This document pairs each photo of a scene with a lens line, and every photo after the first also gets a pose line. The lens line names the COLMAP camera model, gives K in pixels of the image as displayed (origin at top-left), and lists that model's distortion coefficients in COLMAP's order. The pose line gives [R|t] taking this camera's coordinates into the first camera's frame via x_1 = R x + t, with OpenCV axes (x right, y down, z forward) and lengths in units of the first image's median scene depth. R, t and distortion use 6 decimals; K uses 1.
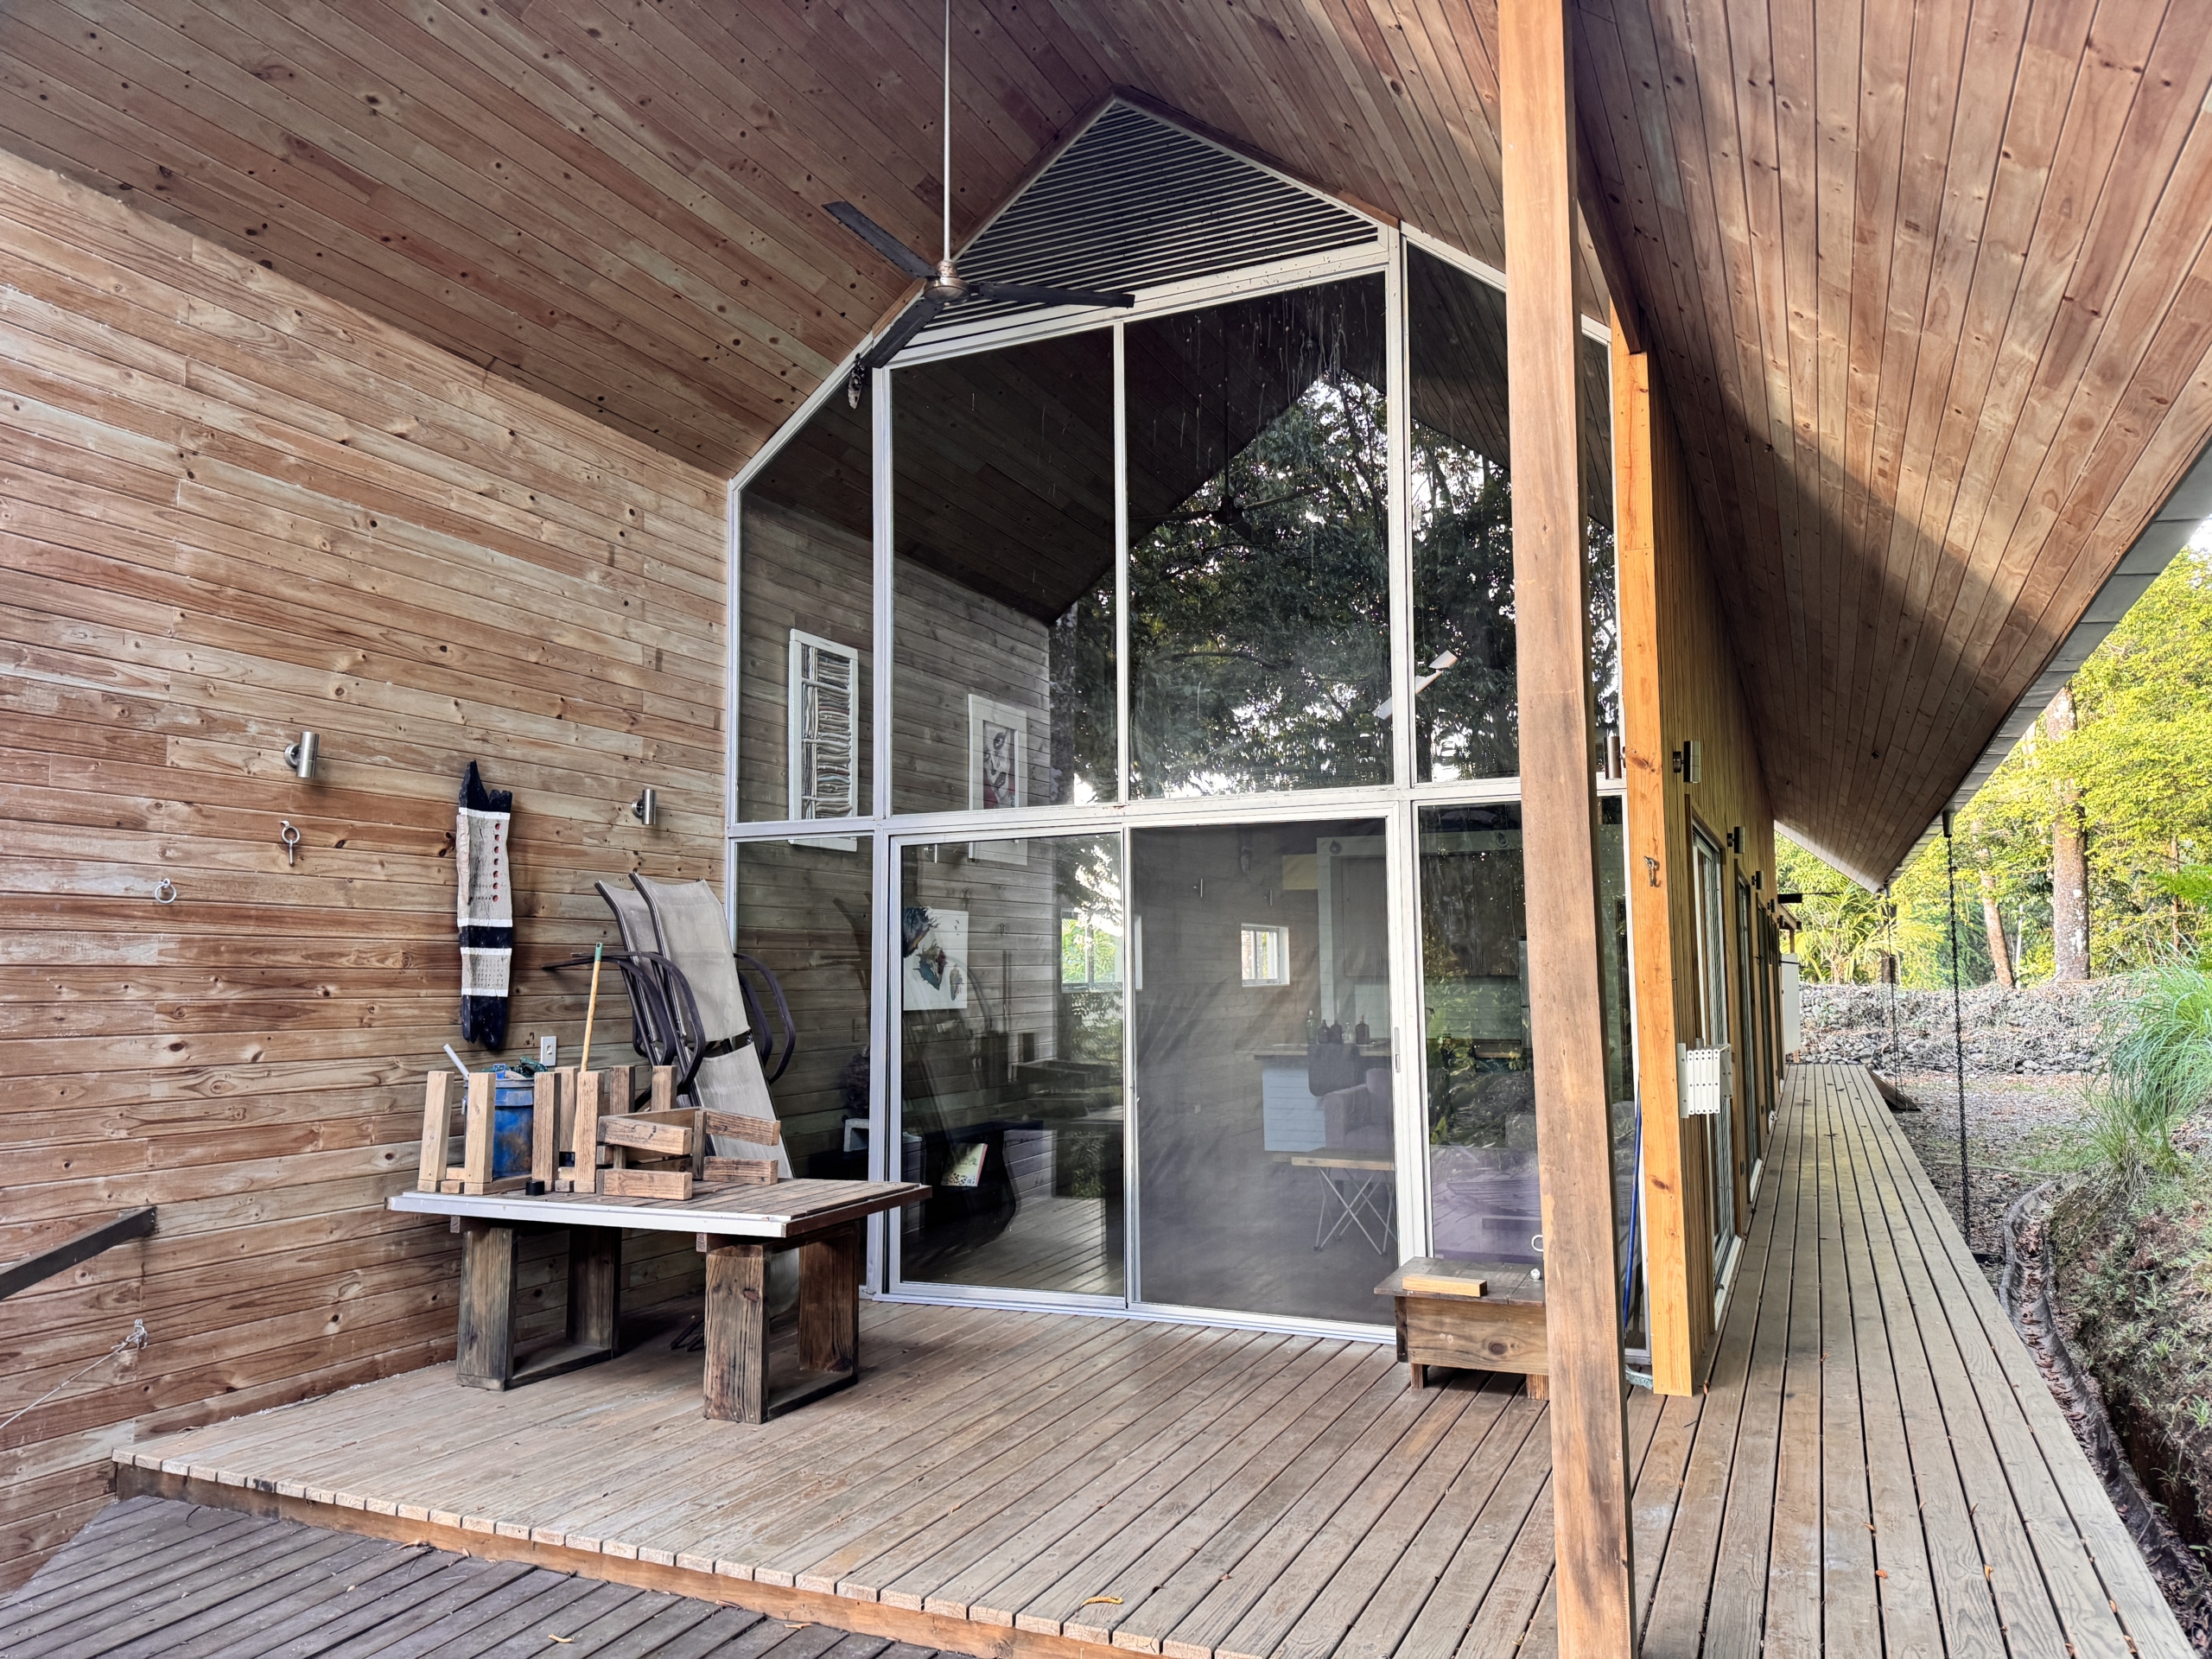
lens RADIAL K [[1559.3, 0, 1098.5], [0, 1559.3, 823.7], [0, 0, 1]] dist [0.144698, -0.211010]
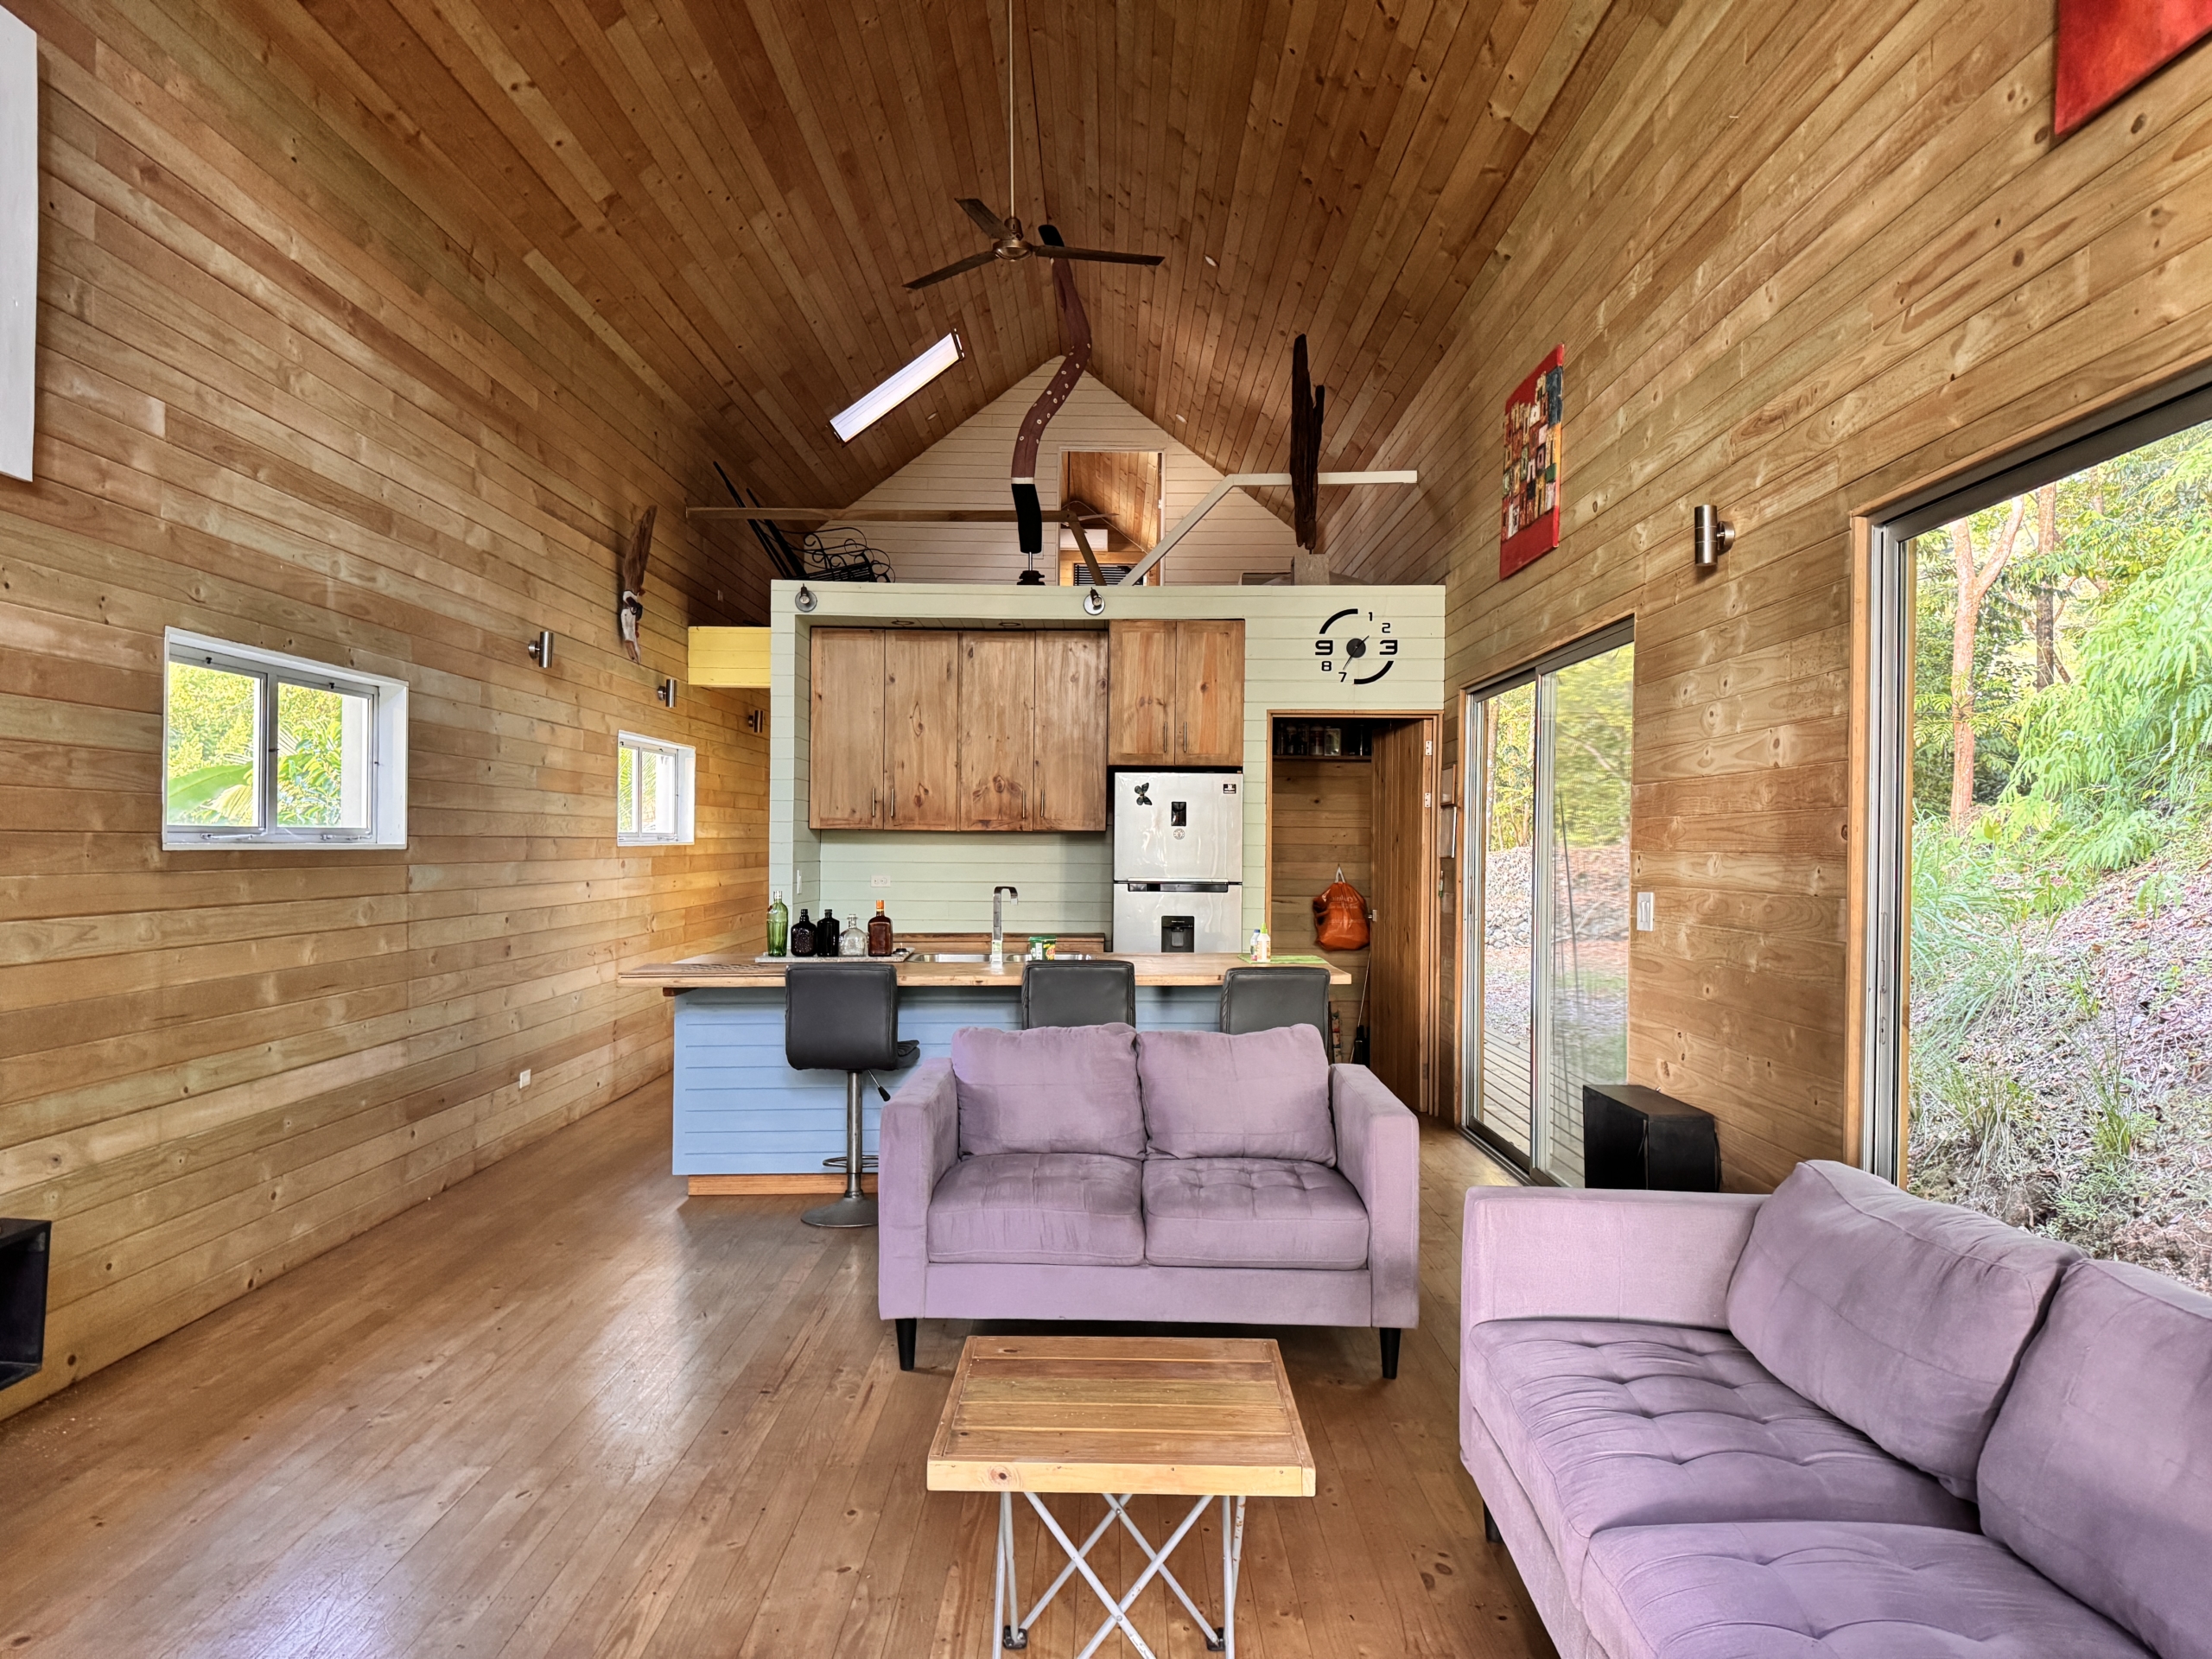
lens RADIAL K [[1559.3, 0, 1098.5], [0, 1559.3, 823.7], [0, 0, 1]] dist [0.144698, -0.211010]
pose [[0.914374, 0.022523, 0.404243, 0.021109], [-0.057196, 0.995624, 0.073901, 0.045307], [-0.400809, -0.090694, 0.911661, 0.417197]]
